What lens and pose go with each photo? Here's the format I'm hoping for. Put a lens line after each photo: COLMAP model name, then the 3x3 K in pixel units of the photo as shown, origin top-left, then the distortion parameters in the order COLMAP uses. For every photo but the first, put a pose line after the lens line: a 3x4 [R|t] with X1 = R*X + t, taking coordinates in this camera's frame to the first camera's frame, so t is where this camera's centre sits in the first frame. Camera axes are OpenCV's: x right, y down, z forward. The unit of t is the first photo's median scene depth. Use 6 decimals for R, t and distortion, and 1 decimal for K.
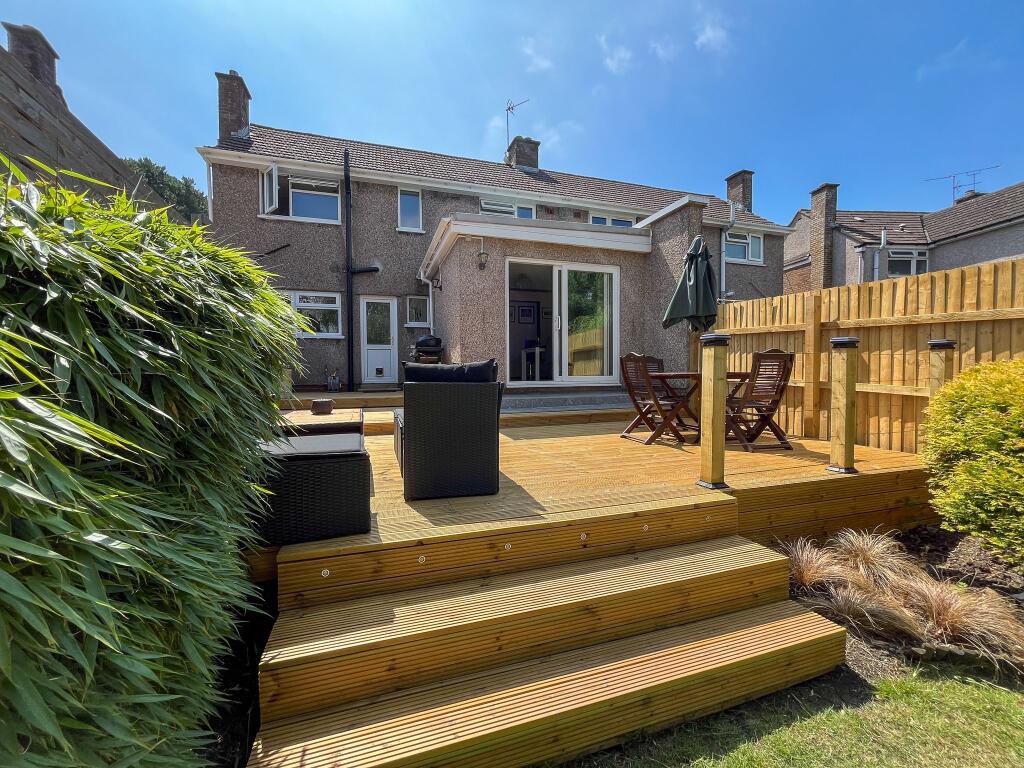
lens RADIAL K [[413.2, 0, 511.6], [0, 413.2, 379.1], [0, 0, 1]] dist [-0.003612, -0.000030]
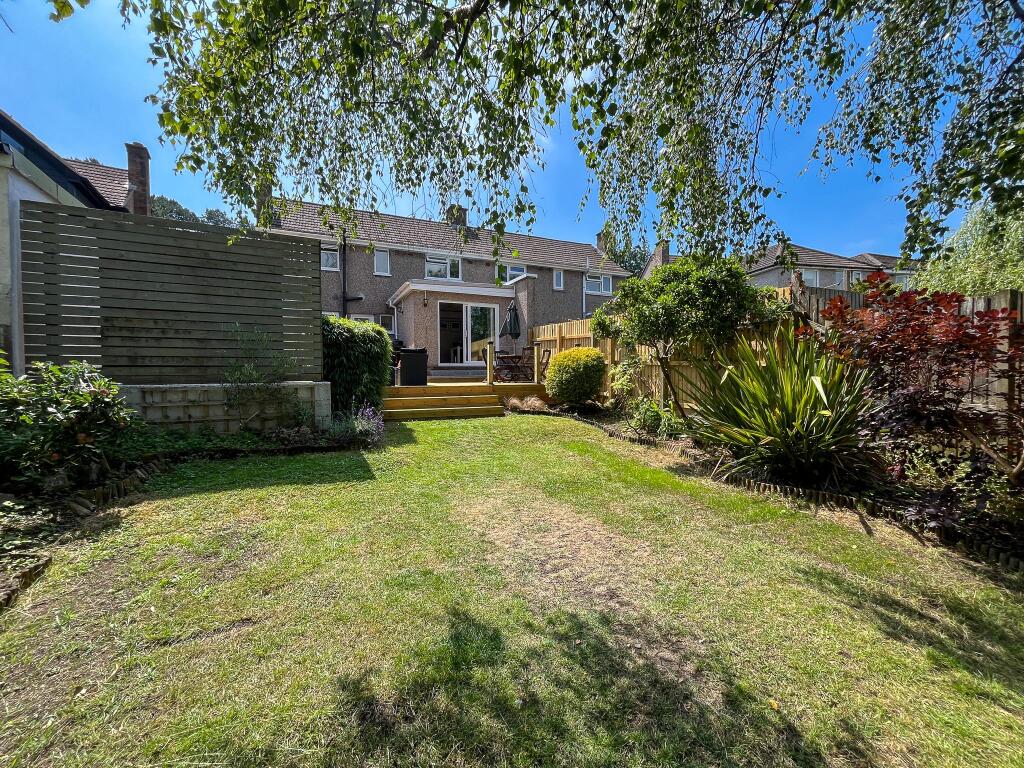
lens RADIAL K [[413.2, 0, 514.8], [0, 413.2, 382.6], [0, 0, 1]] dist [-0.003612, -0.000030]
pose [[0.992187, -0.002561, 0.124731, 0.077331], [0.002270, 0.999994, 0.002478, 0.070704], [-0.124736, -0.002176, 0.992188, -0.753308]]
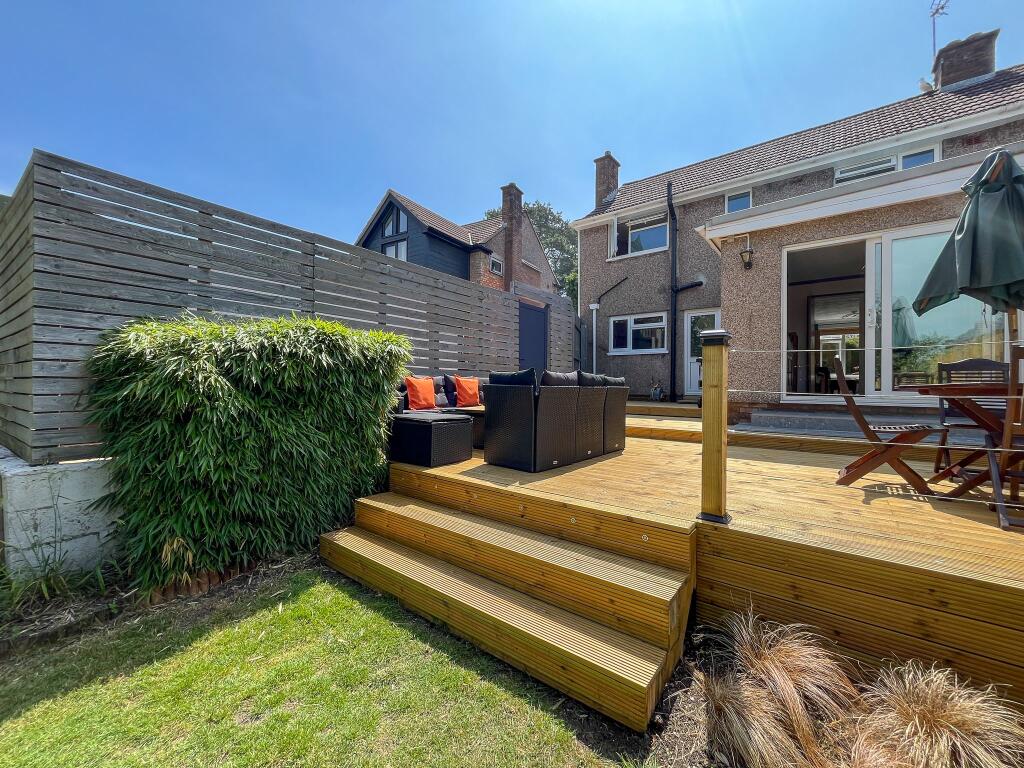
lens RADIAL K [[413.2, 0, 514.4], [0, 413.2, 382.3], [0, 0, 1]] dist [-0.003612, -0.000030]
pose [[0.554717, 0.007257, -0.832007, 0.286032], [-0.030515, 0.999467, -0.011628, 0.004026], [0.831479, 0.031839, 0.554643, 0.065915]]
